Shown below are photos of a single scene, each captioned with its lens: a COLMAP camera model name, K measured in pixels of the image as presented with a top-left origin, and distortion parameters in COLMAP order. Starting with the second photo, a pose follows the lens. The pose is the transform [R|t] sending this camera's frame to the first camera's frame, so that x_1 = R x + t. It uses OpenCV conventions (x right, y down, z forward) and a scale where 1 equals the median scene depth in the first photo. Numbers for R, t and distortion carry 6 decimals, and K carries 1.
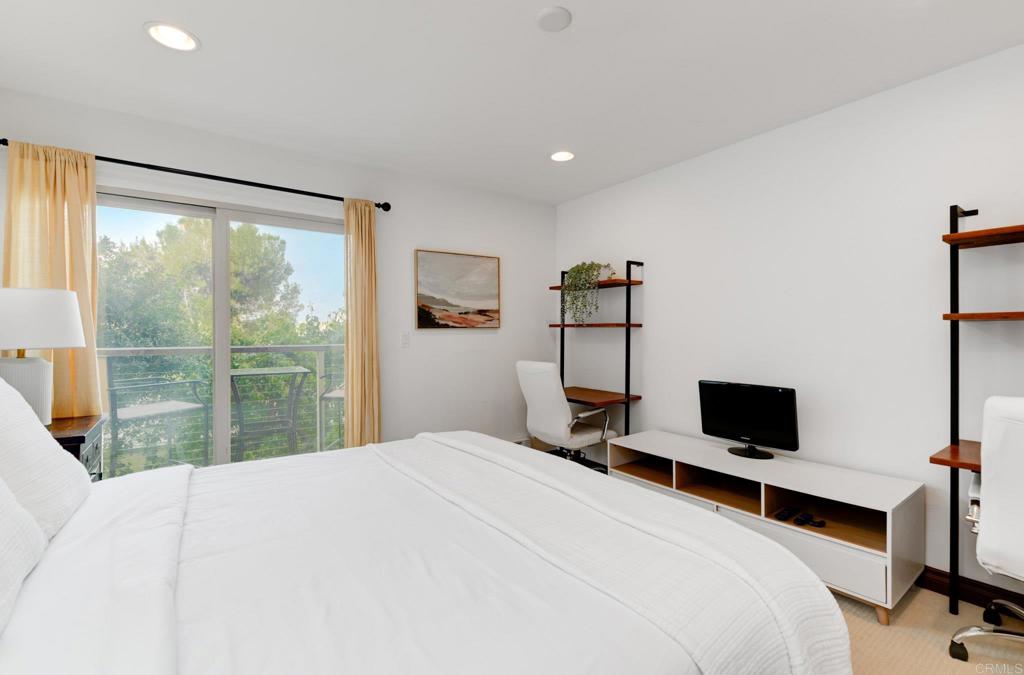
lens RADIAL K [[446.4, 0, 510.2], [0, 446.4, 334.4], [0, 0, 1]] dist [0.000706, -0.000169]
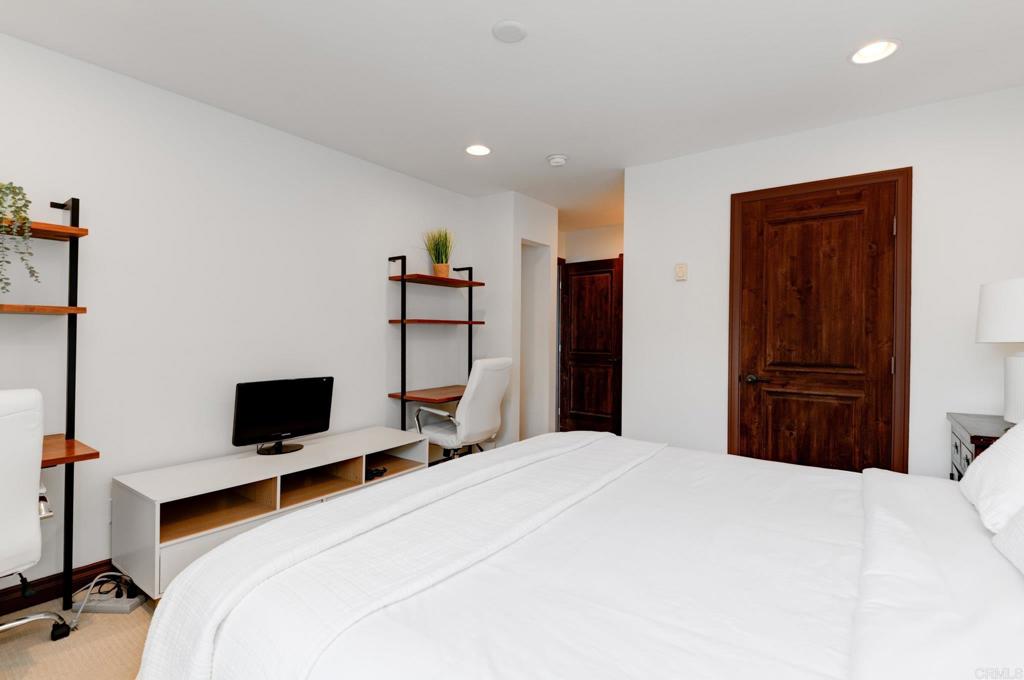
lens RADIAL K [[460.1, 0, 516.0], [0, 460.1, 336.0], [0, 0, 1]] dist [-0.018557, -0.000279]
pose [[-0.302837, -0.004068, 0.953034, -0.720679], [-0.008463, 0.999963, 0.001579, 0.009095], [-0.953005, -0.007588, -0.302860, 0.987776]]
